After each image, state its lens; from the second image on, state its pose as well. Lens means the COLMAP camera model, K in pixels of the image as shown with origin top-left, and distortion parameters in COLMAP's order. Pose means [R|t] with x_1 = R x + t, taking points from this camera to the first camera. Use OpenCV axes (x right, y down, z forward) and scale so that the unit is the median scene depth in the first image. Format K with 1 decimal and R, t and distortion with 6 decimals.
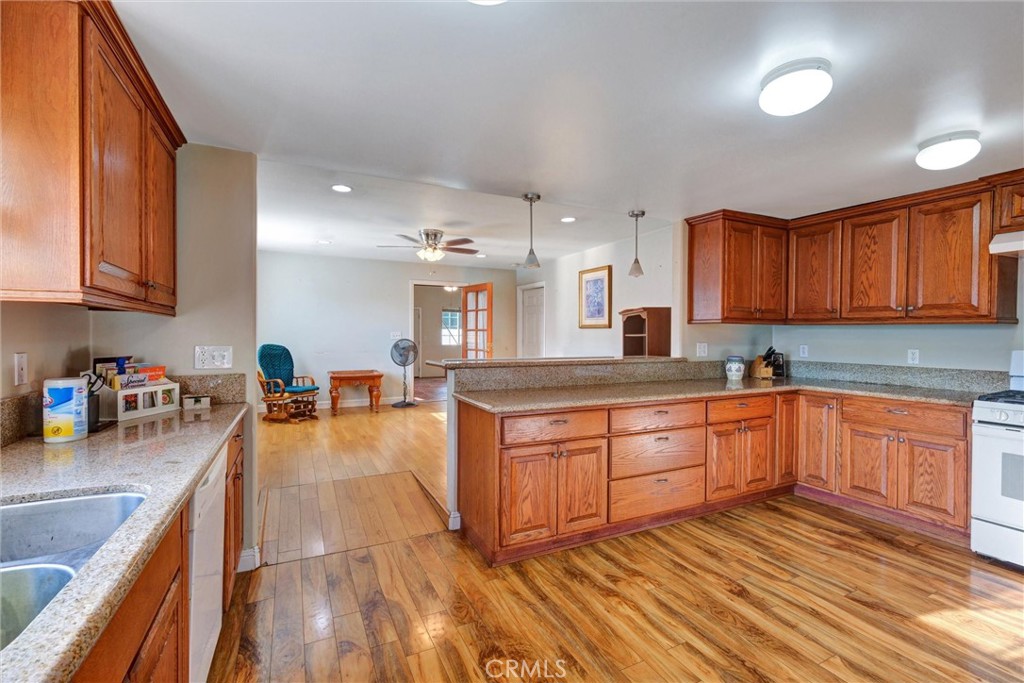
lens RADIAL K [[444.0, 0, 512.0], [0, 444.0, 342.1], [0, 0, 1]] dist [-0.003661, -0.000107]
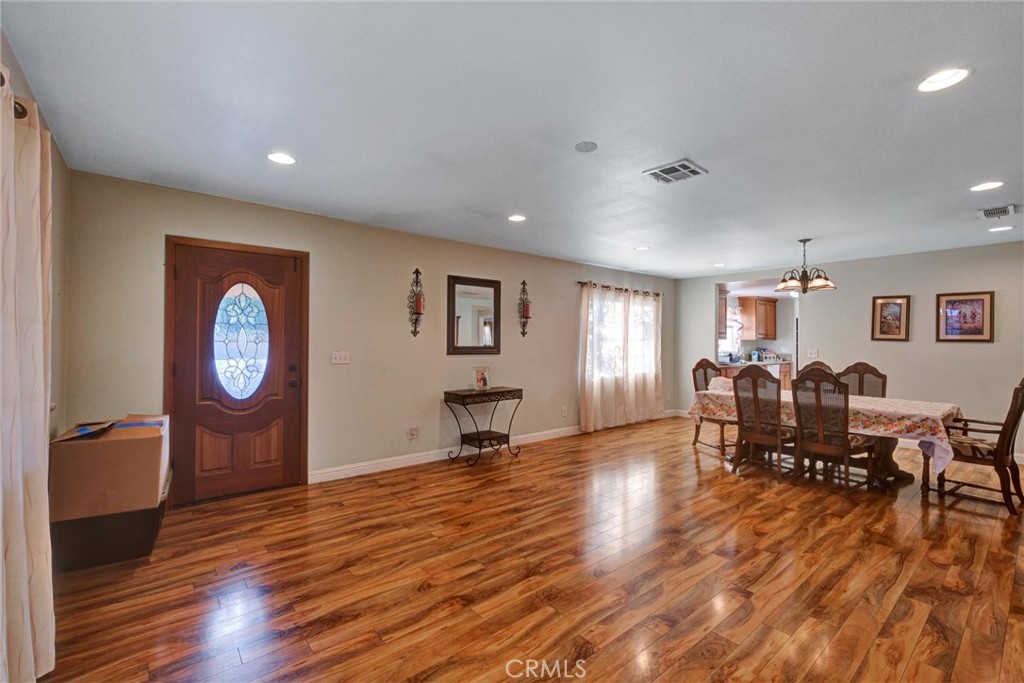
lens RADIAL K [[444.0, 0, 513.0], [0, 444.0, 344.8], [0, 0, 1]] dist [-0.003661, -0.000107]
pose [[0.232705, -0.003518, -0.972541, 3.383784], [-0.010510, 0.999926, -0.006131, 0.048209], [0.972490, 0.011648, 0.232651, -2.985314]]
